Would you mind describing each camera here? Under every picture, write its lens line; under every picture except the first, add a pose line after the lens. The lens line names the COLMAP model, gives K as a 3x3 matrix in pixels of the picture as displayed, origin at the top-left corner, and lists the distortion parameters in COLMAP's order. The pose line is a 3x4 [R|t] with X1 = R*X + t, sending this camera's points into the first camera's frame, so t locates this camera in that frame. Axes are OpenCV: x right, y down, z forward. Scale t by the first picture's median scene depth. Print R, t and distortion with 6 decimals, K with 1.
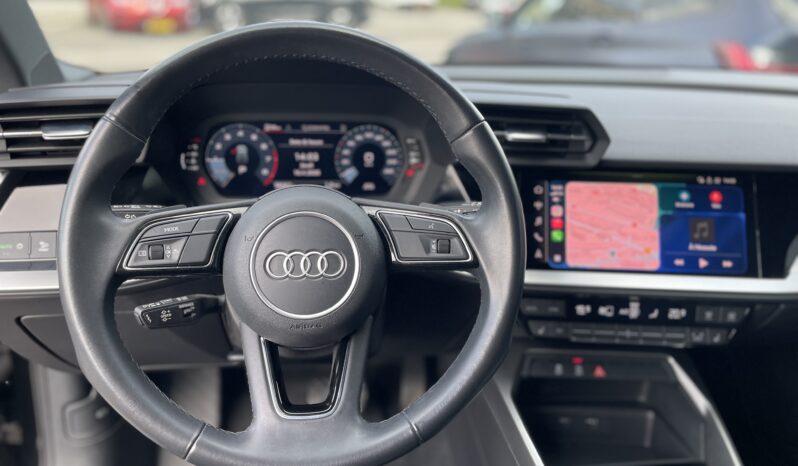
lens RADIAL K [[600.8, 0, 397.2], [0, 600.8, 229.0], [0, 0, 1]] dist [0.049300, -0.010080]
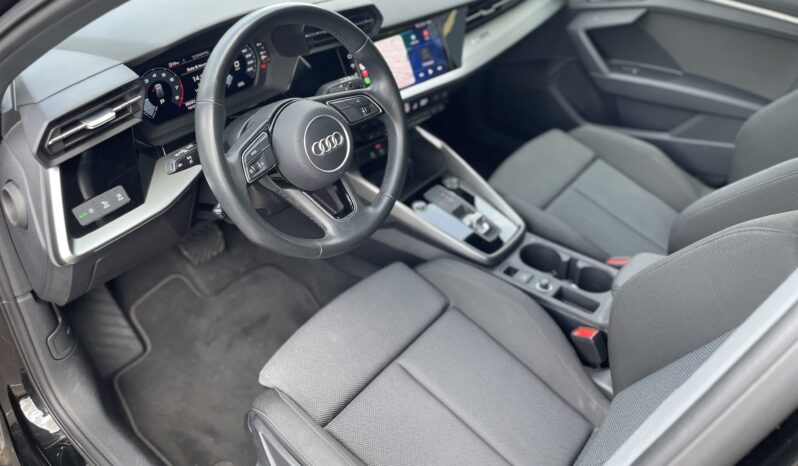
lens RADIAL K [[600.8, 0, 398.2], [0, 600.8, 230.2], [0, 0, 1]] dist [0.049300, -0.010080]
pose [[0.726600, -0.437175, 0.530029, -0.761430], [0.237976, 0.883828, 0.402760, -0.280818], [-0.644531, -0.166512, 0.746226, -0.406268]]
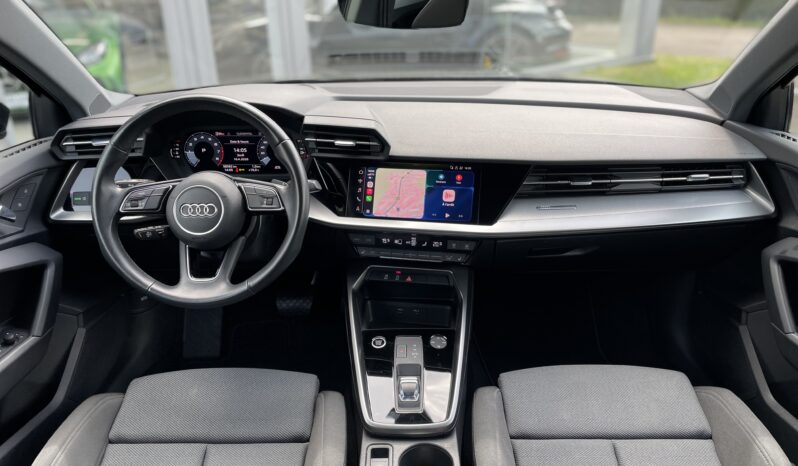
lens RADIAL K [[600.8, 0, 403.5], [0, 600.8, 230.0], [0, 0, 1]] dist [0.049300, -0.010080]
pose [[0.990415, 0.024448, -0.135945, 0.601979], [-0.014449, 0.997149, 0.074059, -0.028361], [0.137368, -0.071385, 0.987944, -0.723648]]
